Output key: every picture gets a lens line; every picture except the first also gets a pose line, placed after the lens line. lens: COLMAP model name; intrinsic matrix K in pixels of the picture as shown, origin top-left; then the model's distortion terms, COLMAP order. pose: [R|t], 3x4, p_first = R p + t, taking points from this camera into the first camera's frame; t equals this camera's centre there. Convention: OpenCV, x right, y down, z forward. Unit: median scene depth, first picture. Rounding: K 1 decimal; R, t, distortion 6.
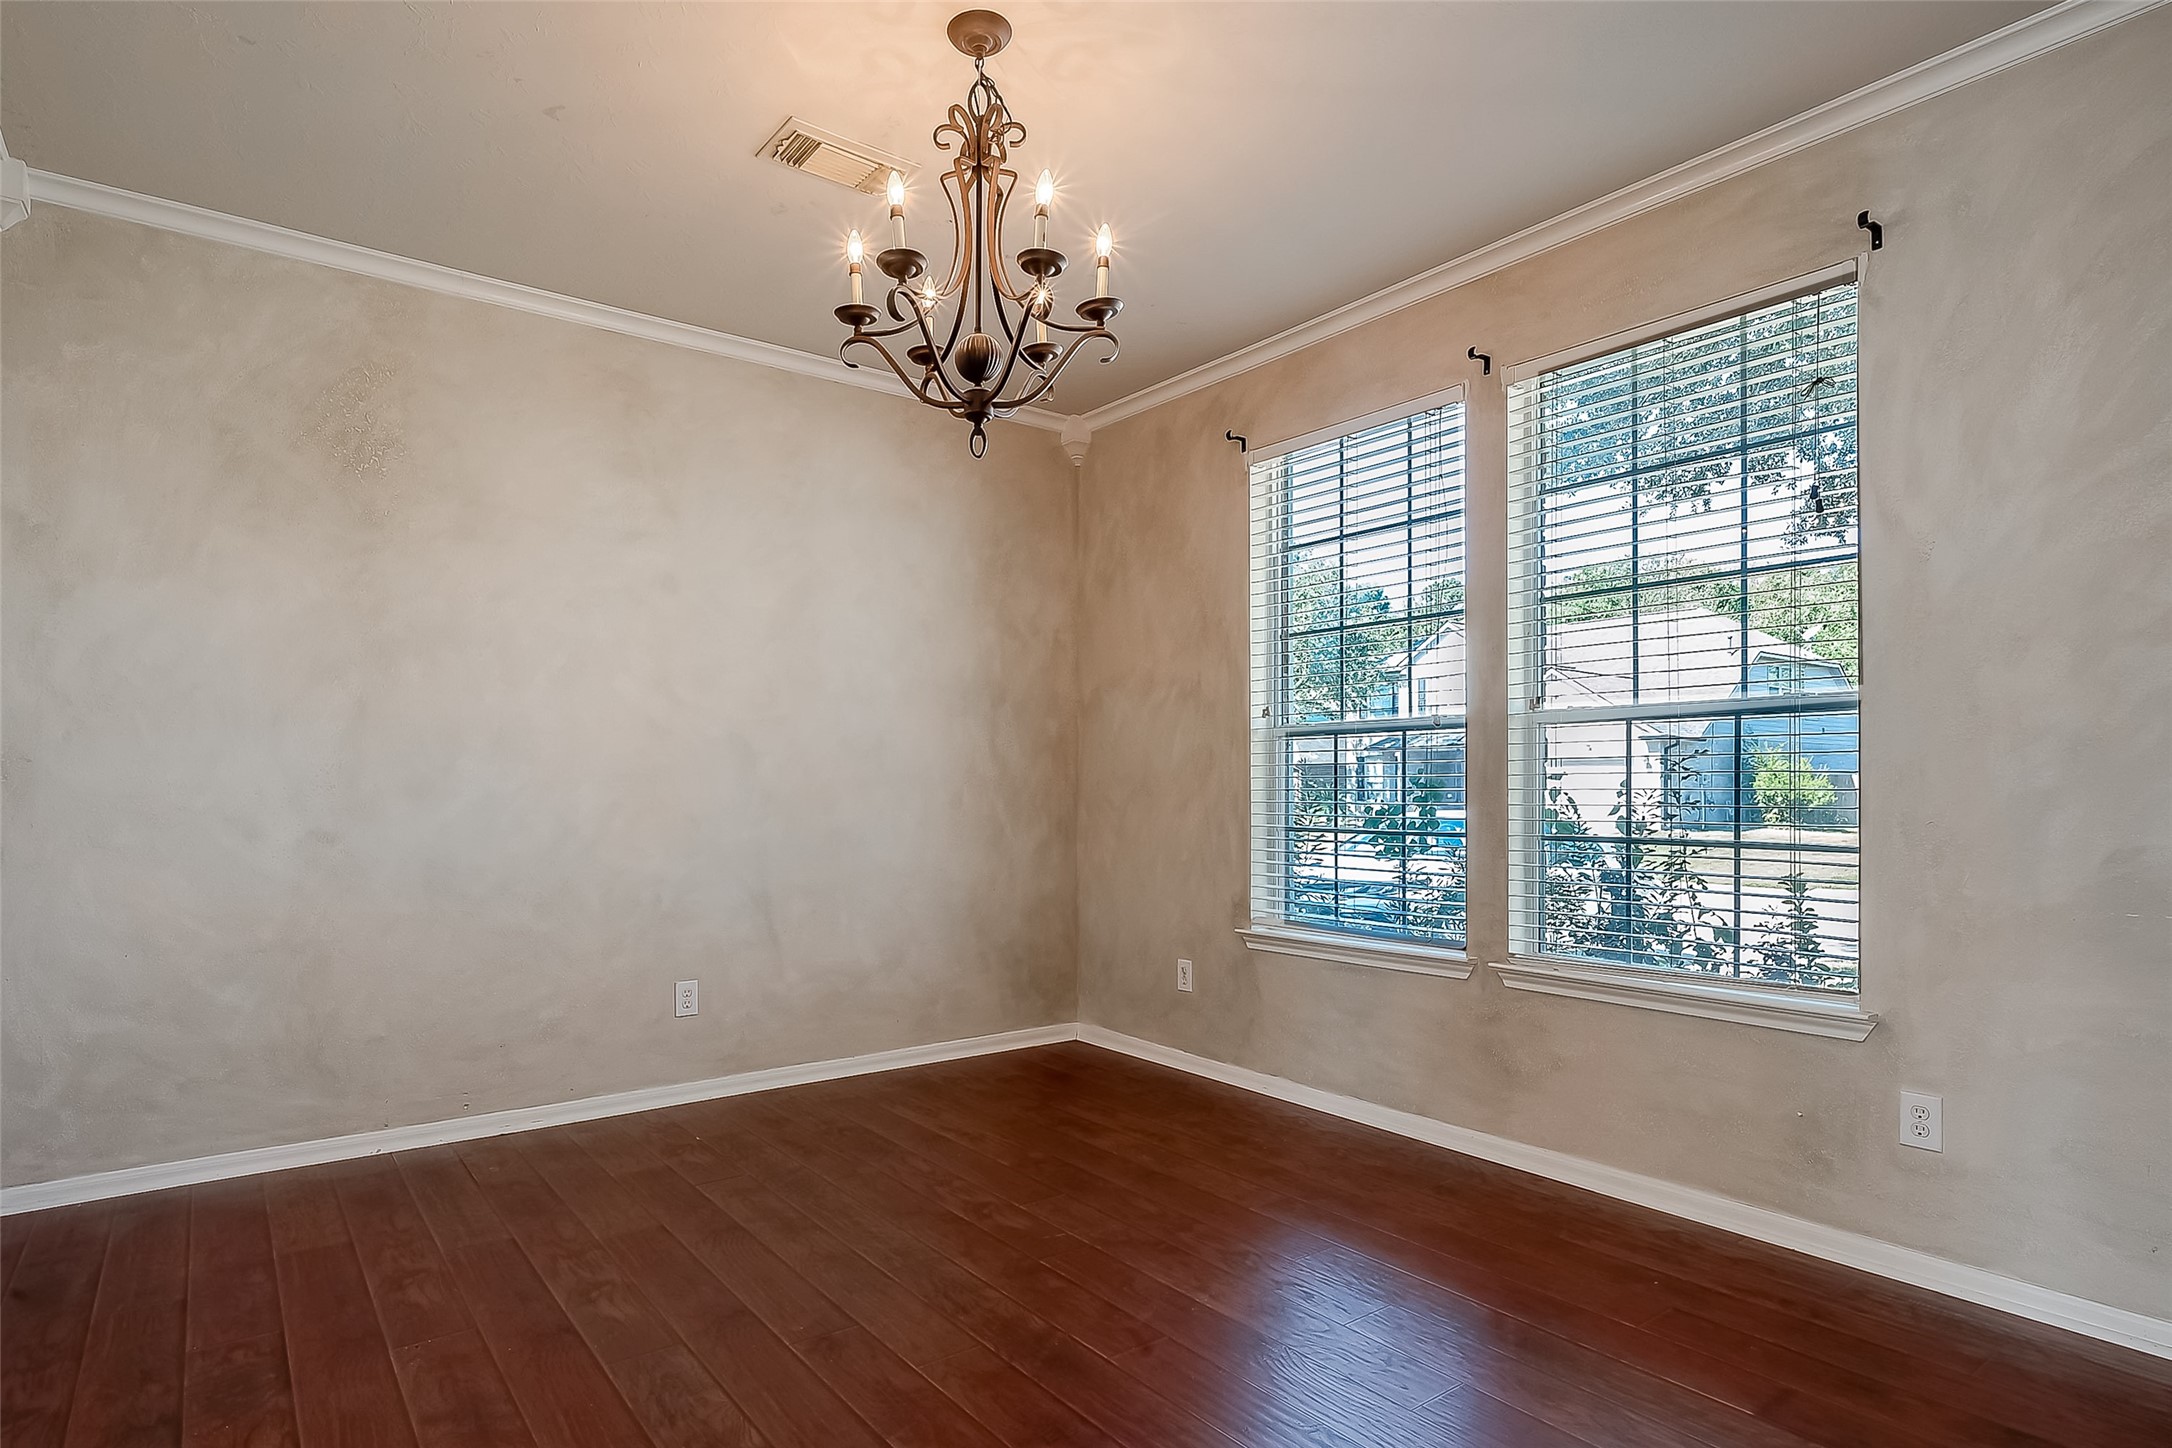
lens RADIAL K [[1138.3, 0, 1065.6], [0, 1138.3, 782.6], [0, 0, 1]] dist [-0.000469, -0.000504]
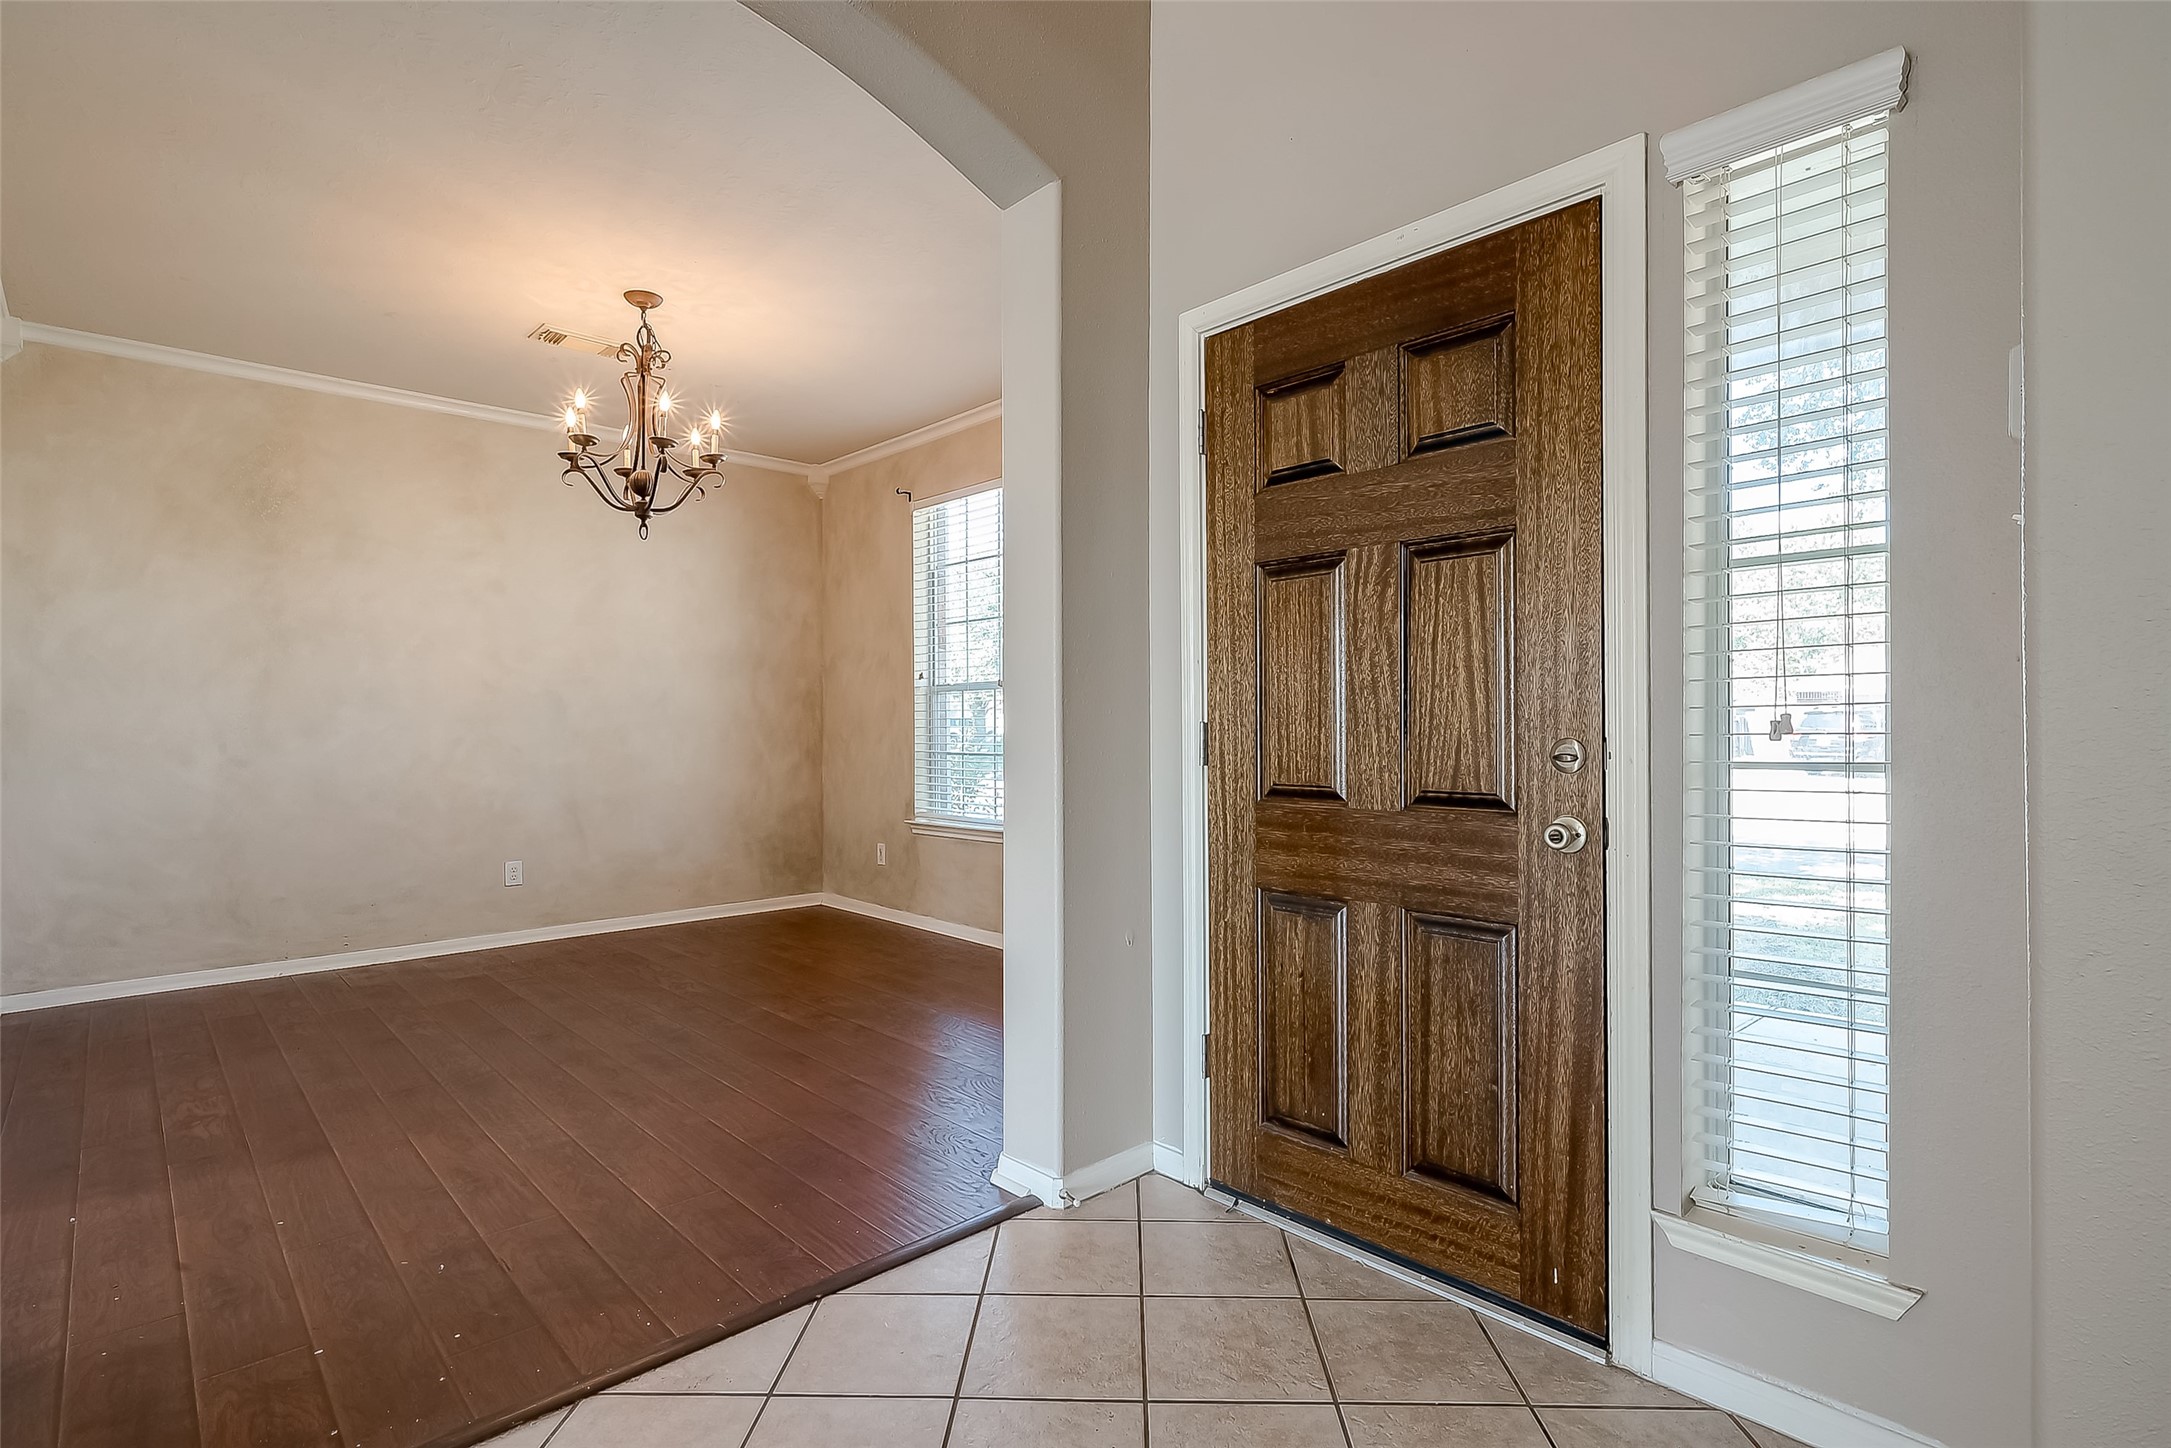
lens RADIAL K [[1008.8, 0, 1085.5], [0, 1008.8, 724.0], [0, 0, 1]] dist [0.000419, -0.000213]
pose [[0.992701, -0.004769, 0.120507, 0.272057], [0.004527, 0.999987, 0.002281, -0.000421], [-0.120516, -0.001718, 0.992710, -0.418309]]
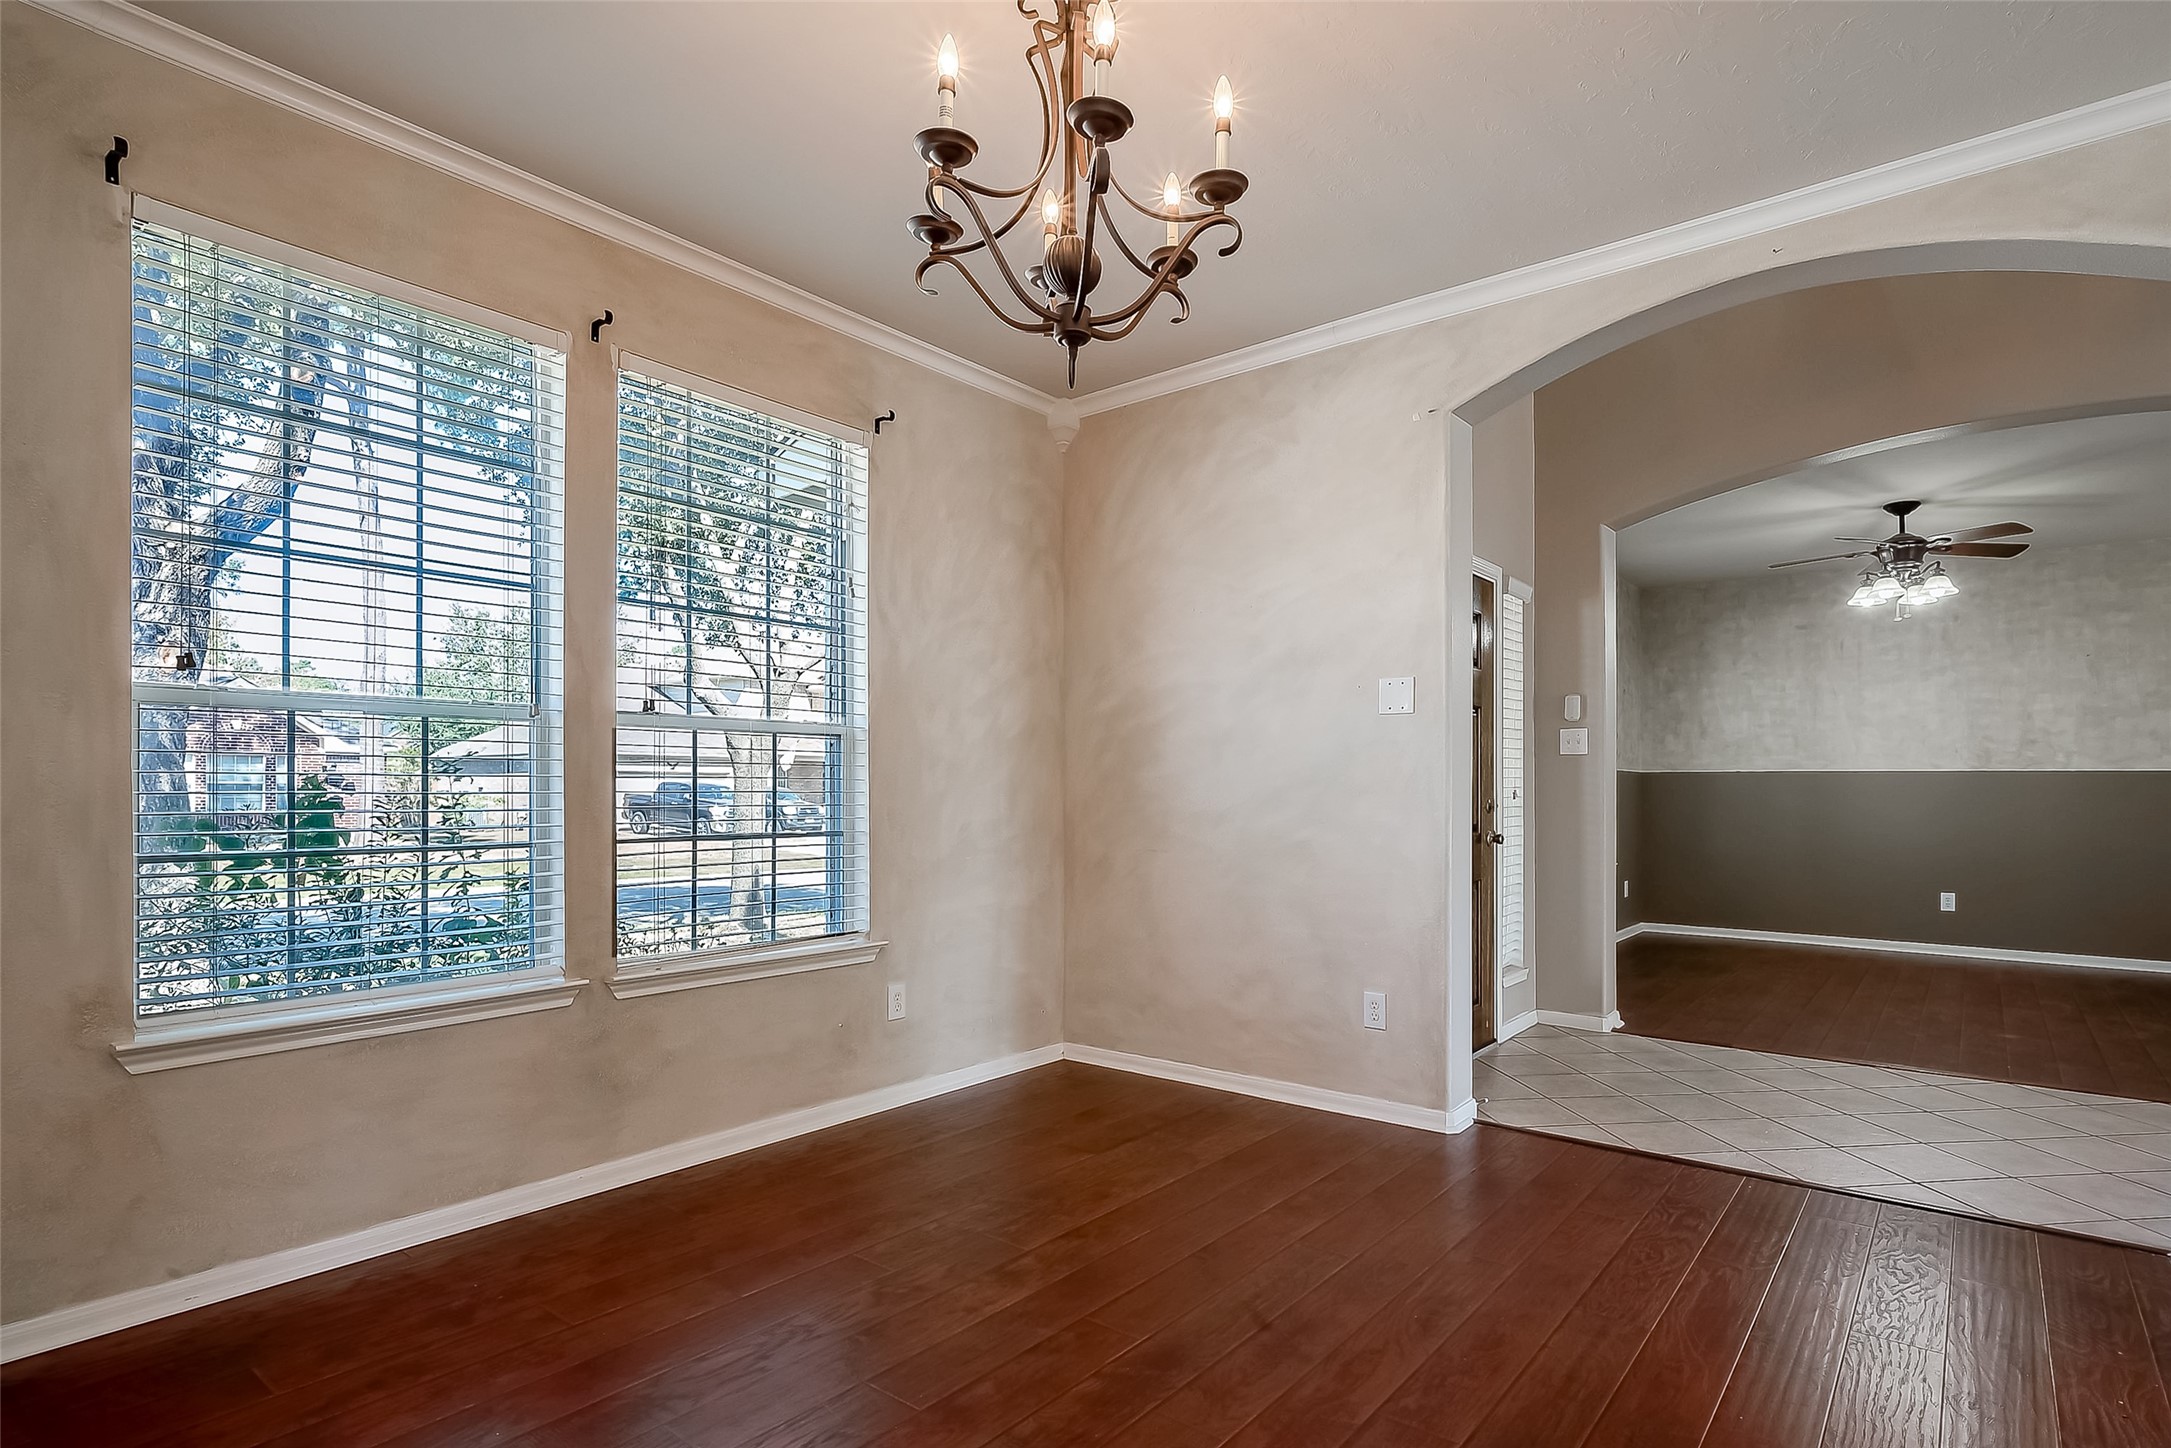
lens RADIAL K [[1137.8, 0, 1065.1], [0, 1137.8, 782.6], [0, 0, 1]] dist [-0.000469, -0.000504]
pose [[-0.244498, 0.008887, 0.969609, -0.601238], [-0.004123, 0.999939, -0.010204, 0.006138], [-0.969641, -0.006493, -0.244447, 0.834439]]
